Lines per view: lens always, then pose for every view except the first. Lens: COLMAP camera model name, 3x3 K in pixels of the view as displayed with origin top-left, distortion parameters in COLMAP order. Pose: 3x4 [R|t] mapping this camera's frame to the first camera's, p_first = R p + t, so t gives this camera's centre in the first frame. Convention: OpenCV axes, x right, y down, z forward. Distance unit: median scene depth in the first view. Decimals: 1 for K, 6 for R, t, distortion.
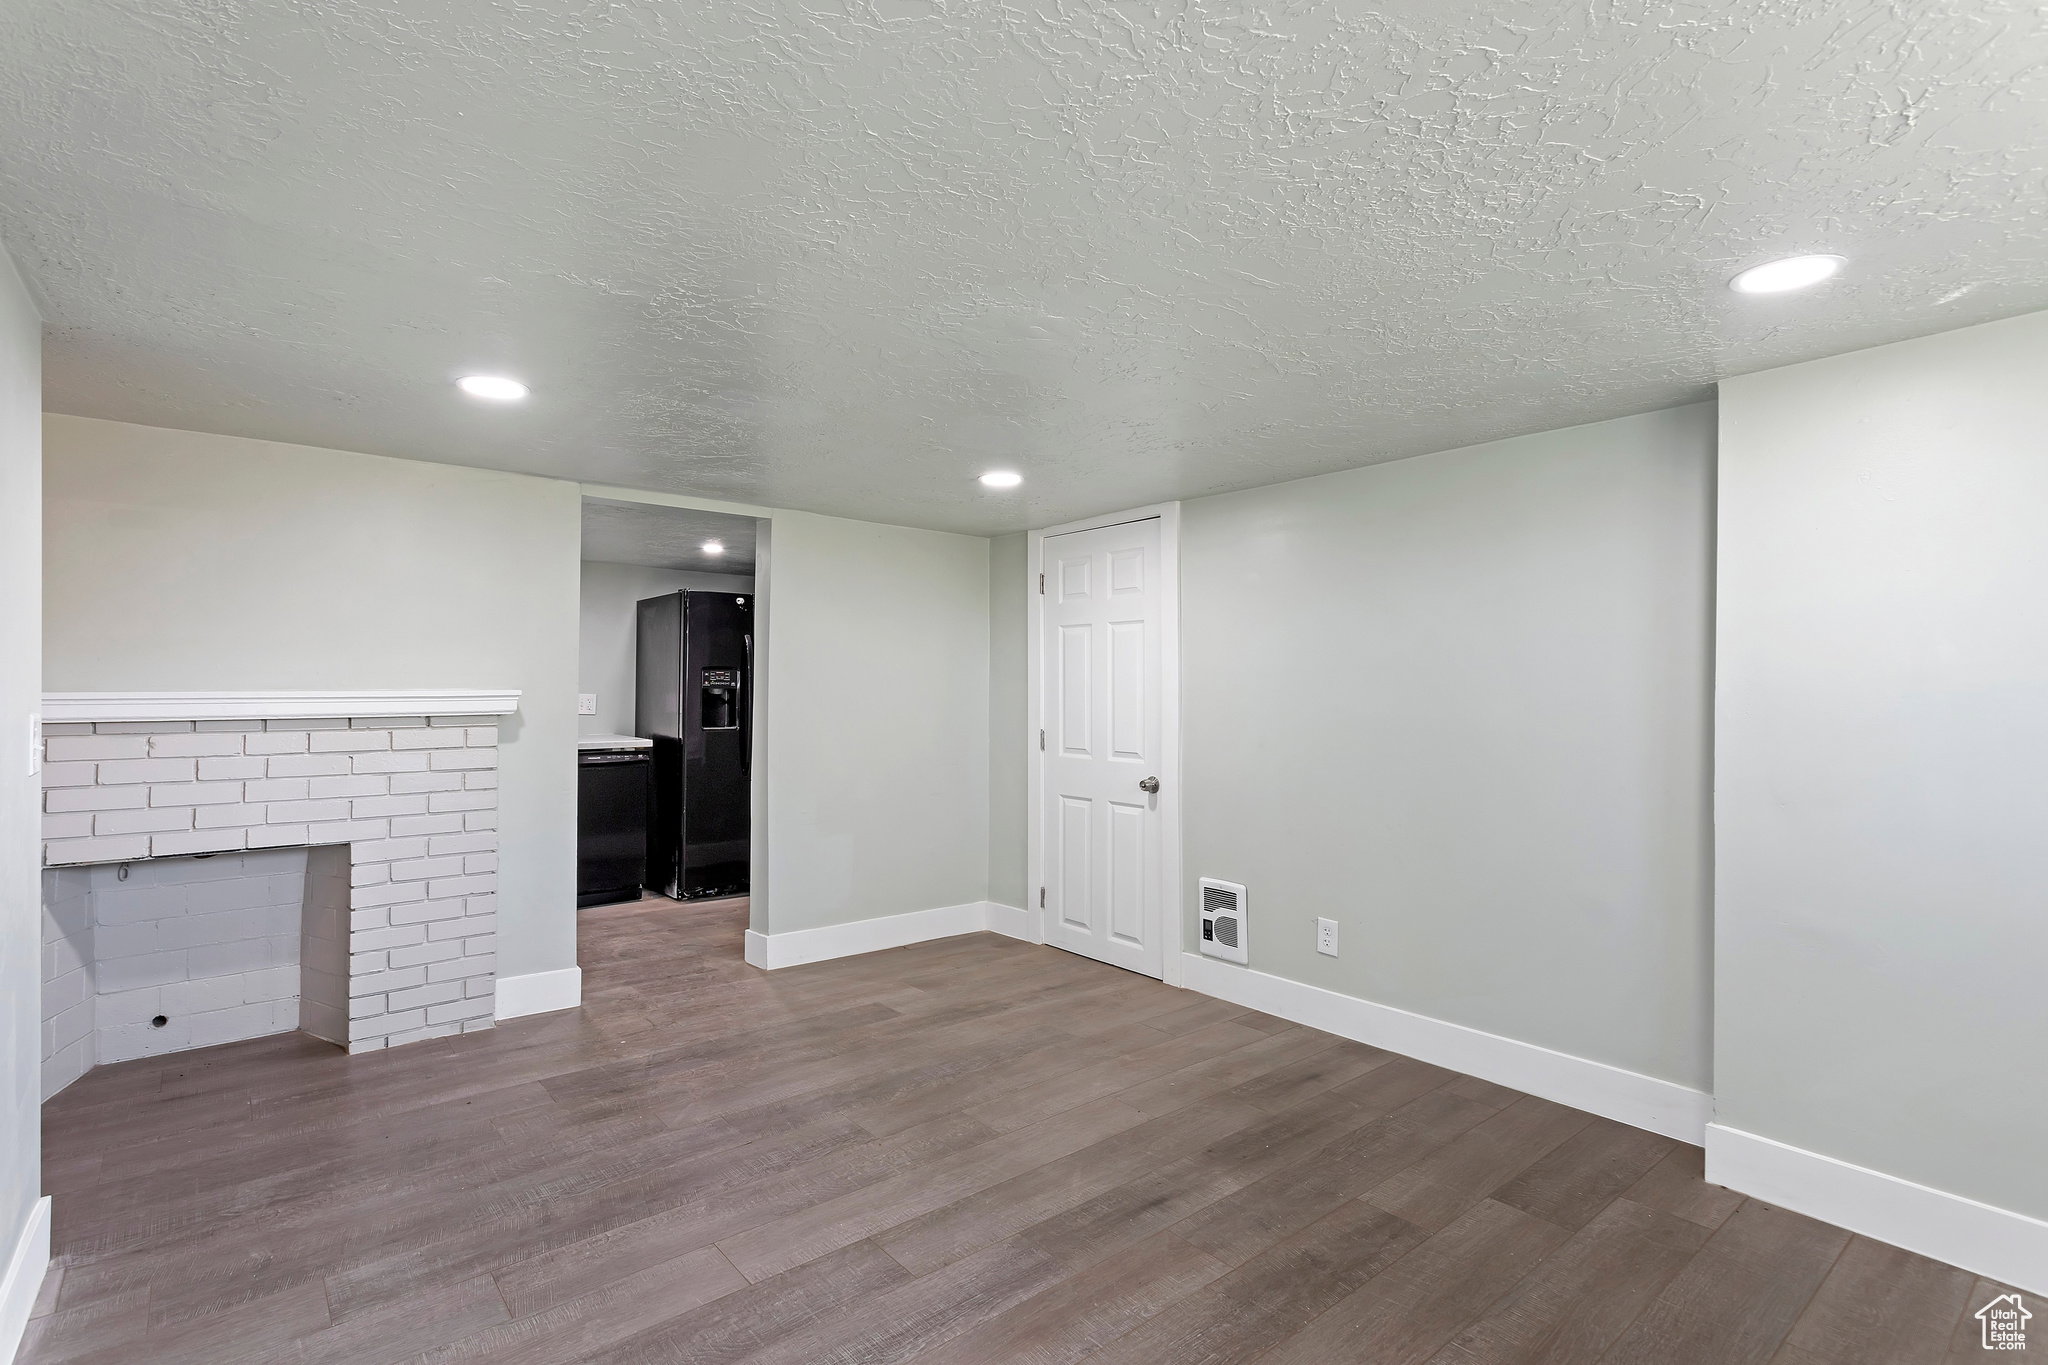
lens RADIAL K [[985.5, 0, 1009.5], [0, 985.5, 649.3], [0, 0, 1]] dist [-0.001209, 0.000157]
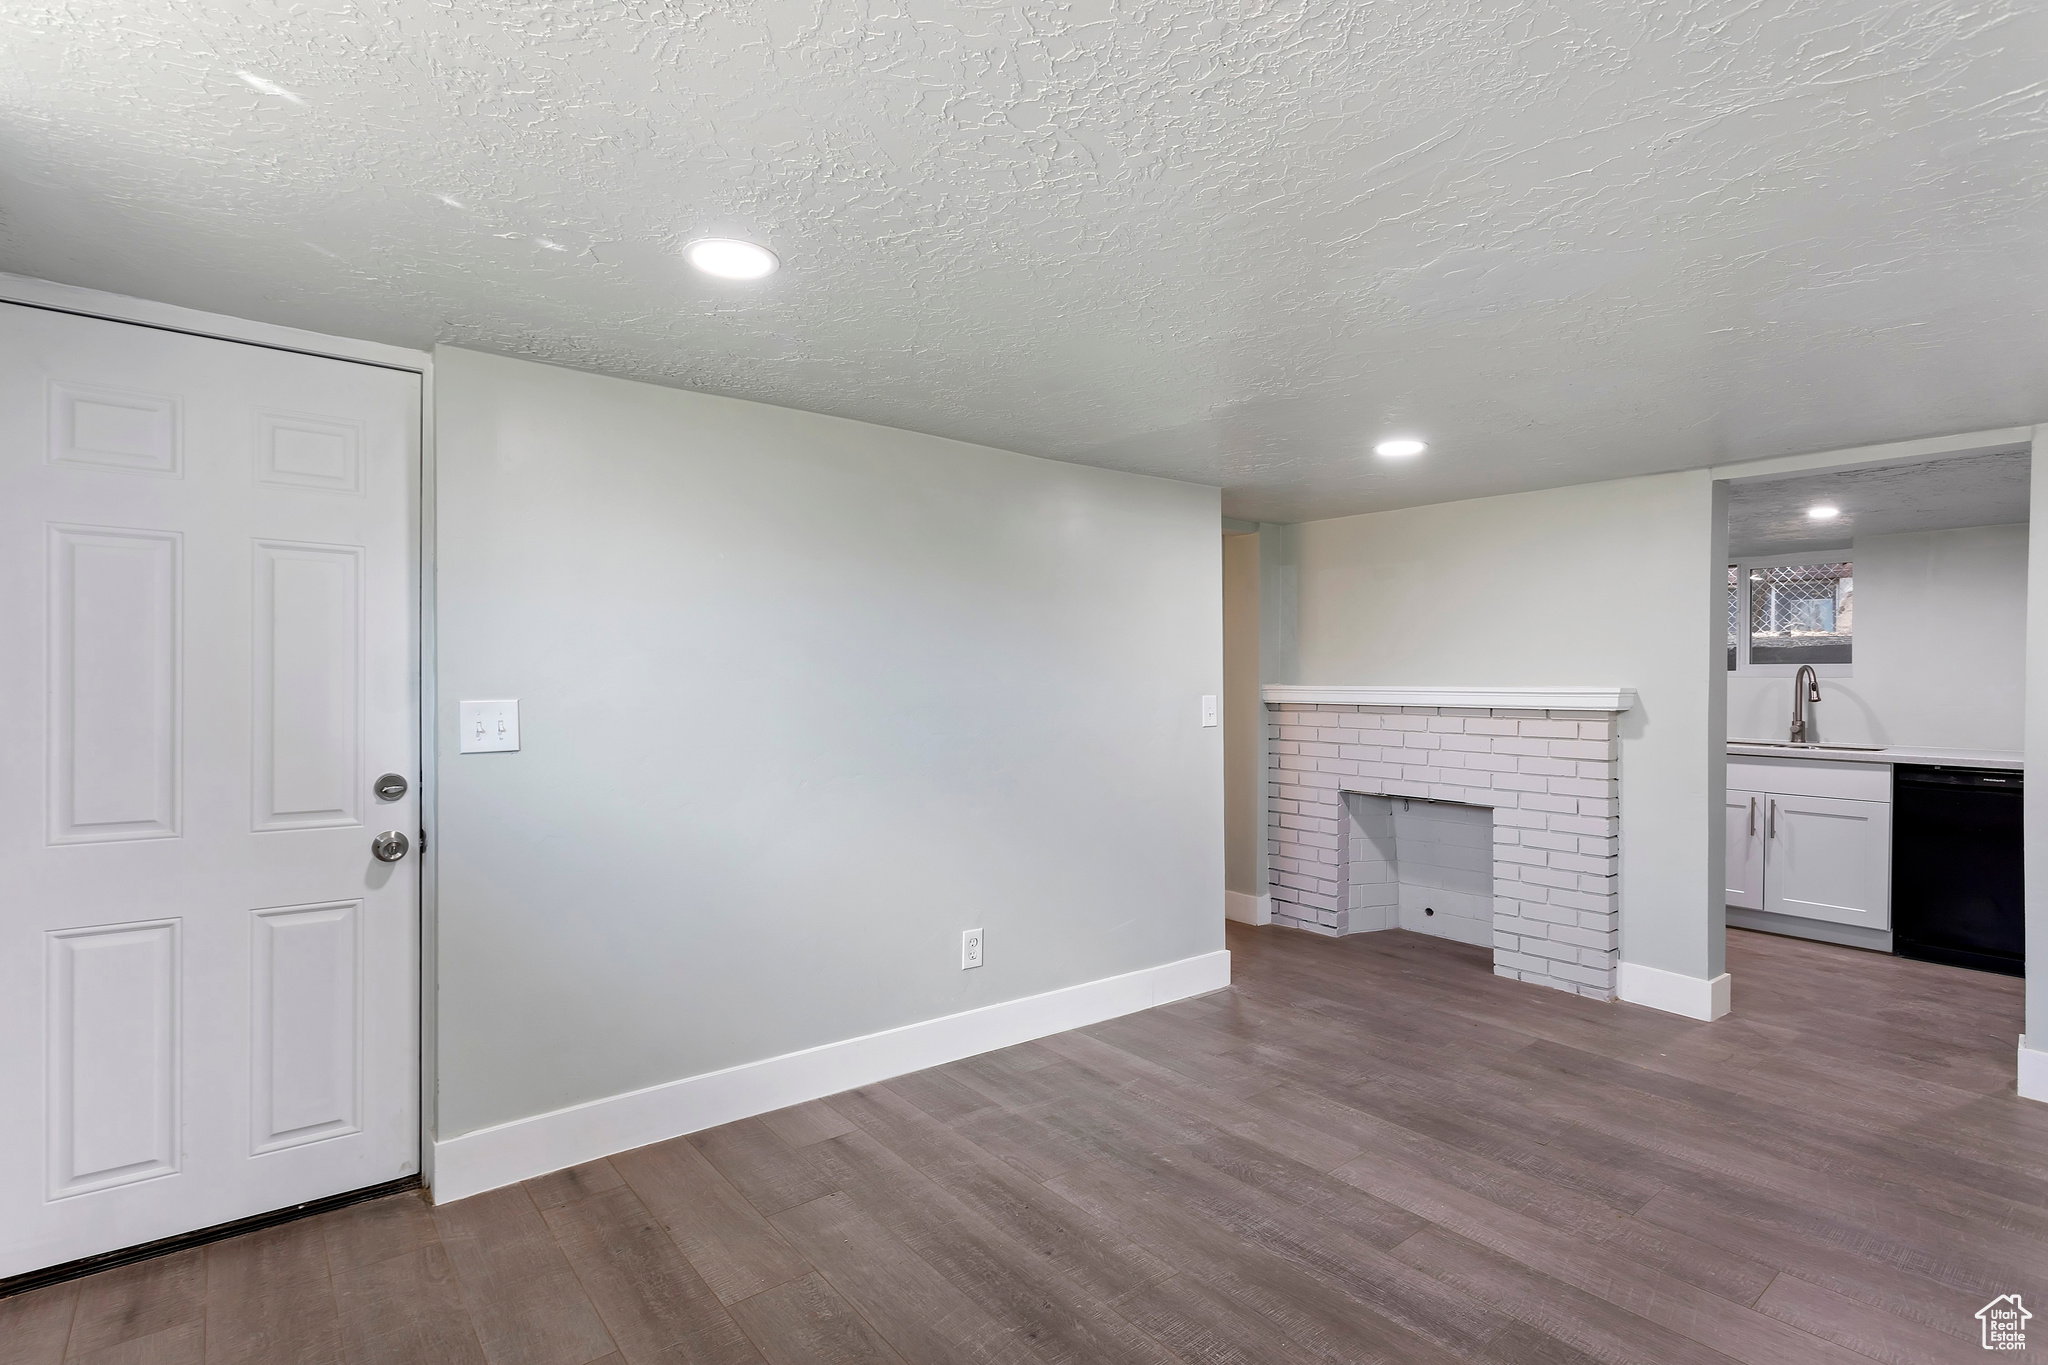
lens RADIAL K [[985.5, 0, 1007.2], [0, 985.5, 688.7], [0, 0, 1]] dist [-0.001209, 0.000157]
pose [[-0.014111, 0.010773, -0.999842, 0.653374], [0.030250, 0.999489, 0.010342, 0.014209], [0.999443, -0.030099, -0.014429, 0.437882]]
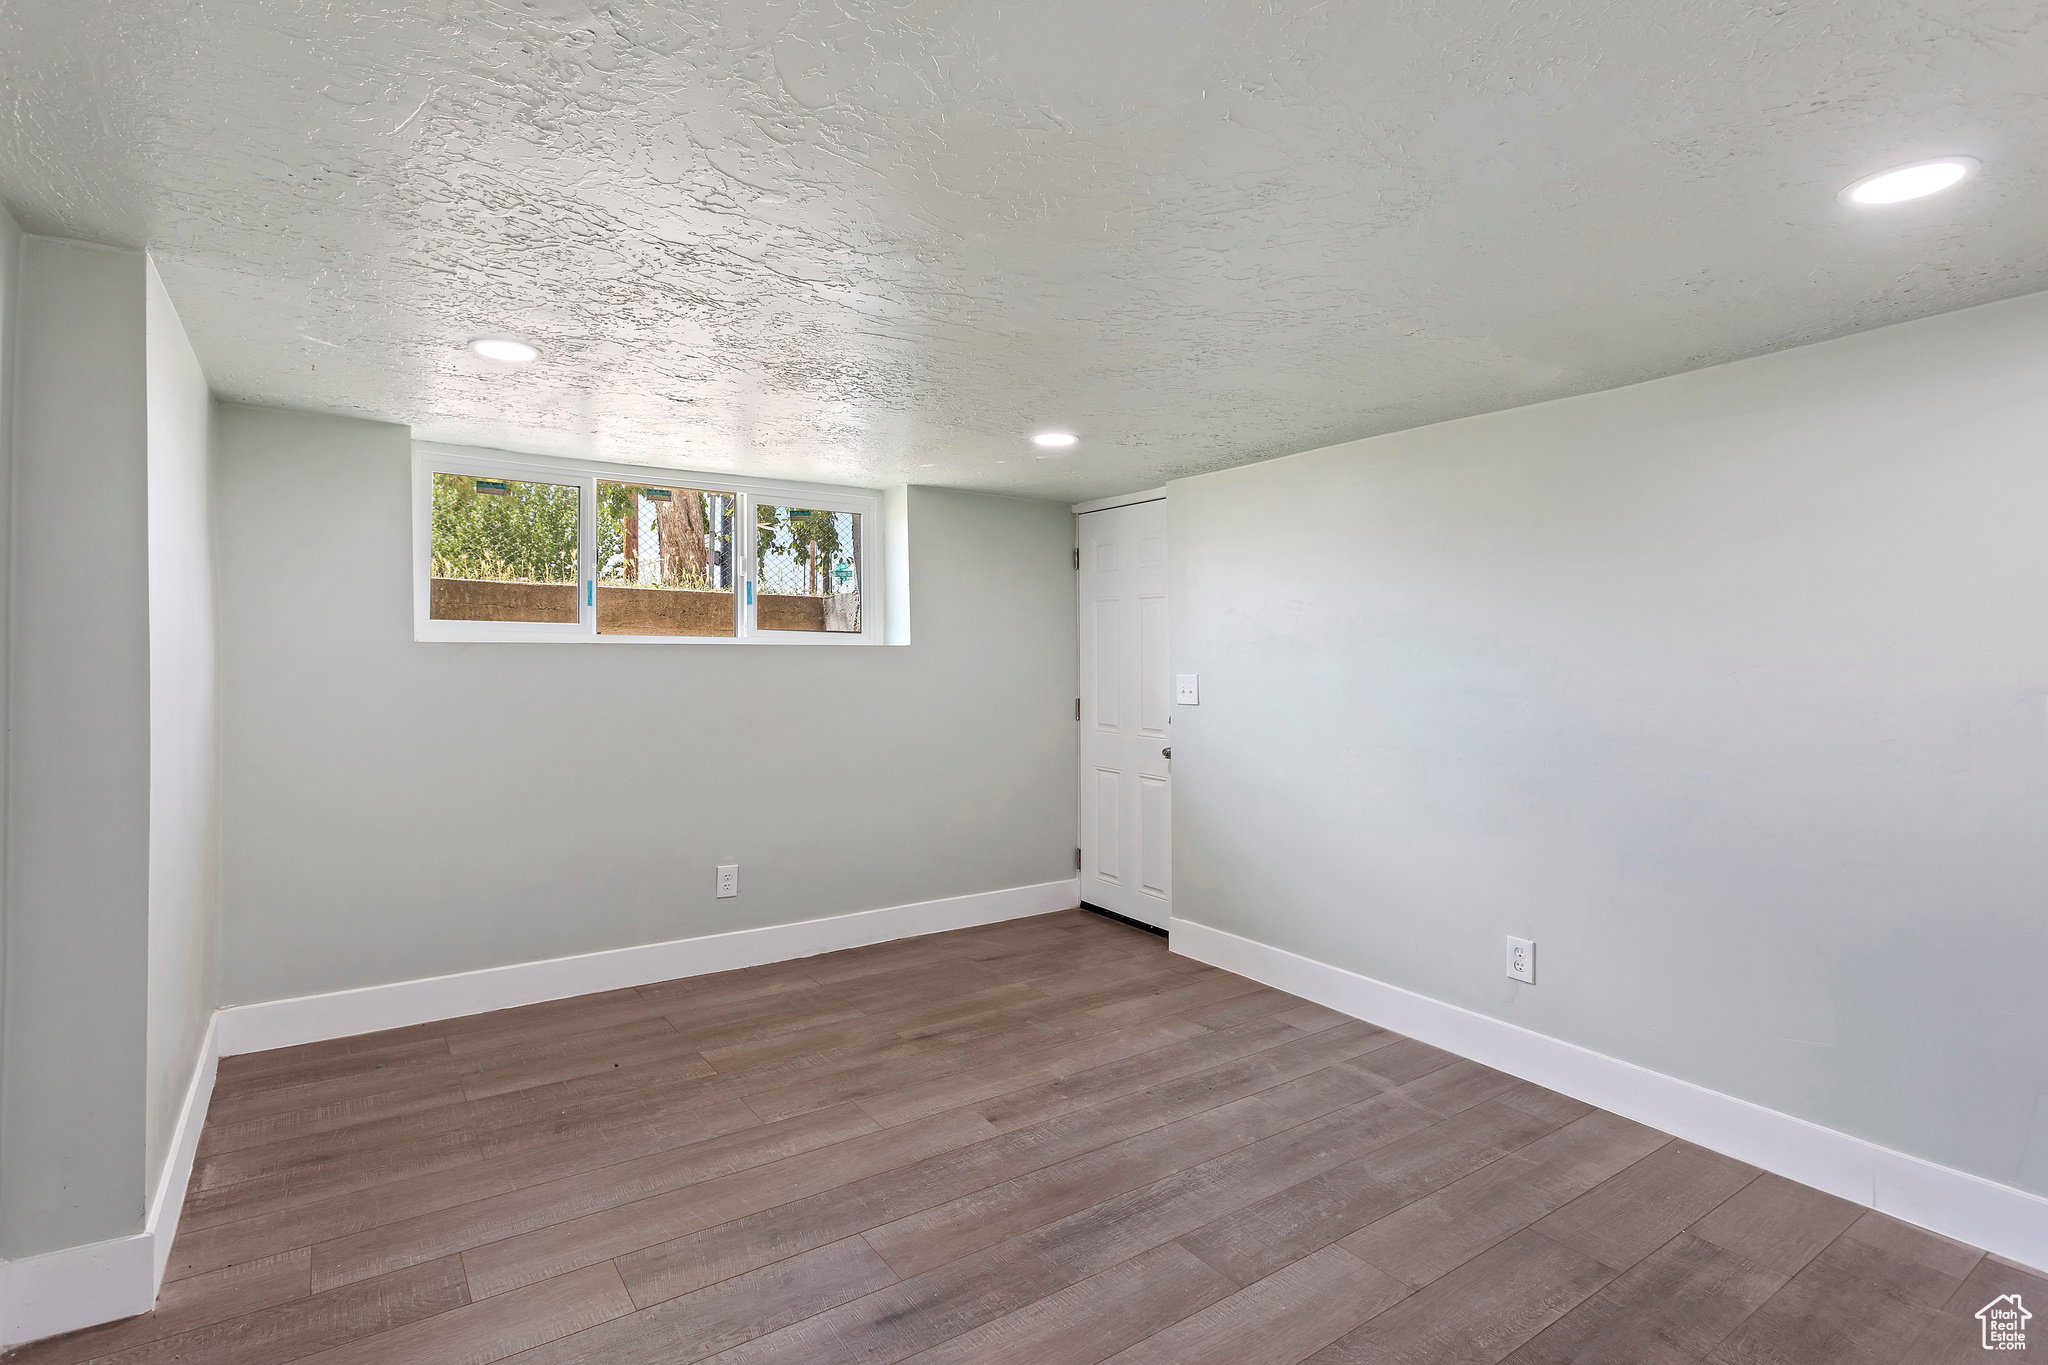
lens RADIAL K [[985.5, 0, 1004.4], [0, 985.5, 671.8], [0, 0, 1]] dist [-0.001209, 0.000157]
pose [[-0.995969, -0.008536, 0.089291, -0.004004], [-0.010815, 0.999627, -0.025075, 0.052748], [-0.089044, -0.025940, -0.995690, 1.417009]]
